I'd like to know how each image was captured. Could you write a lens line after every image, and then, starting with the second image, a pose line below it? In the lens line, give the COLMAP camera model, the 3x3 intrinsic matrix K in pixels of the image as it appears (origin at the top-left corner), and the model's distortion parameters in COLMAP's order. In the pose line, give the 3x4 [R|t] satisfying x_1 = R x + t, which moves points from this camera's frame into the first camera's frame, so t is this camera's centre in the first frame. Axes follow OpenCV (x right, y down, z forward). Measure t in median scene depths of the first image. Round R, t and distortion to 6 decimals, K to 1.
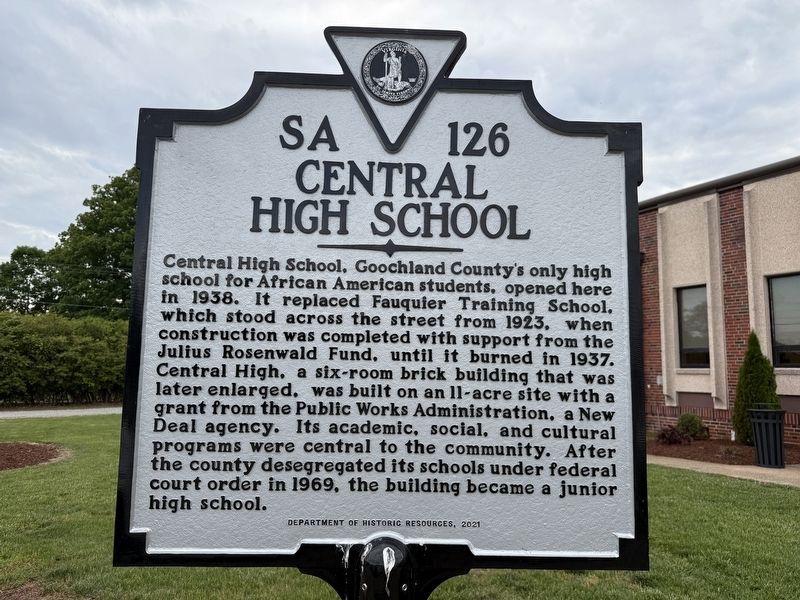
lens RADIAL K [[560.6, 0, 400.0], [0, 560.6, 300.0], [0, 0, 1]] dist [0.069928, -0.001961]
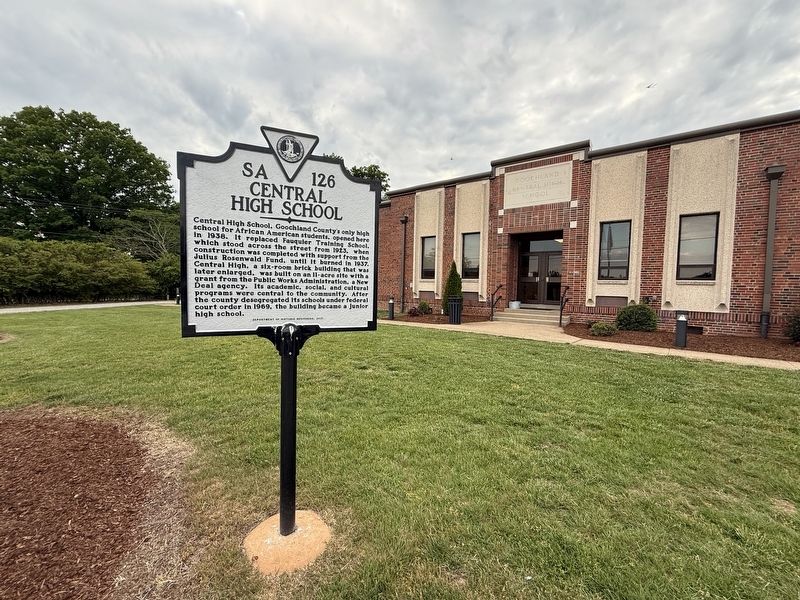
lens RADIAL K [[348.8, 0, 400.0], [0, 348.8, 300.0], [0, 0, 1]] dist [0.000443, 0.000047]
pose [[0.930722, -0.014979, 0.365420, -0.140248], [-0.048571, 0.985248, 0.164096, -0.016744], [-0.362487, -0.170477, 0.916265, -0.758209]]
